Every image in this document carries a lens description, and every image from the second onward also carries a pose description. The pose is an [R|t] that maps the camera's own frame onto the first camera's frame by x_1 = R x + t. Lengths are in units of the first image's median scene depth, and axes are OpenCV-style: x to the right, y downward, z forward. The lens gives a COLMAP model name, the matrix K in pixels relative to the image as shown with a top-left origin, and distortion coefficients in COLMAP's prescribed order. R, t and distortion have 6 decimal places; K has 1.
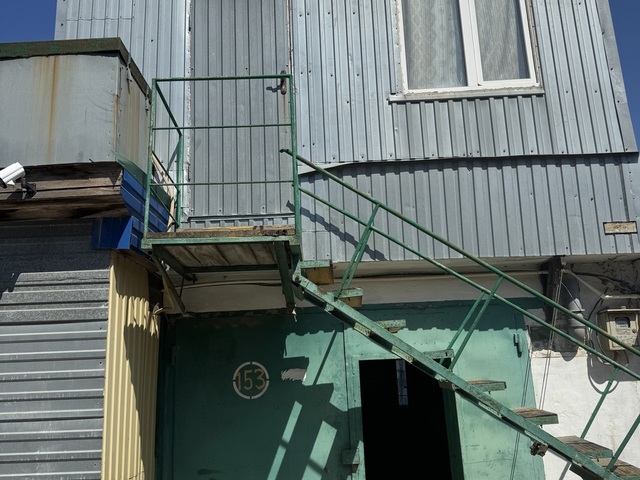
lens RADIAL K [[600.9, 0, 320.2], [0, 600.9, 239.9], [0, 0, 1]] dist [0.039450, 0.000000]
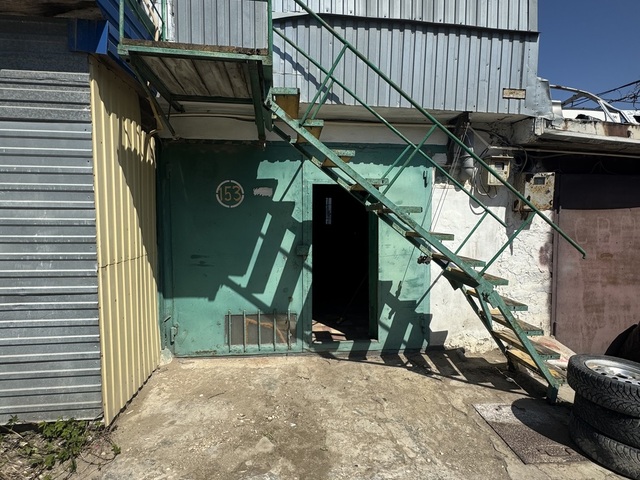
lens RADIAL K [[338.2, 0, 319.8], [0, 338.2, 239.5], [0, 0, 1]] dist [-0.003711, 0.000562]
pose [[0.990766, 0.036026, 0.130710, -0.013211], [-0.073531, 0.952735, 0.294771, 0.097599], [-0.113913, -0.301660, 0.946586, 0.250811]]
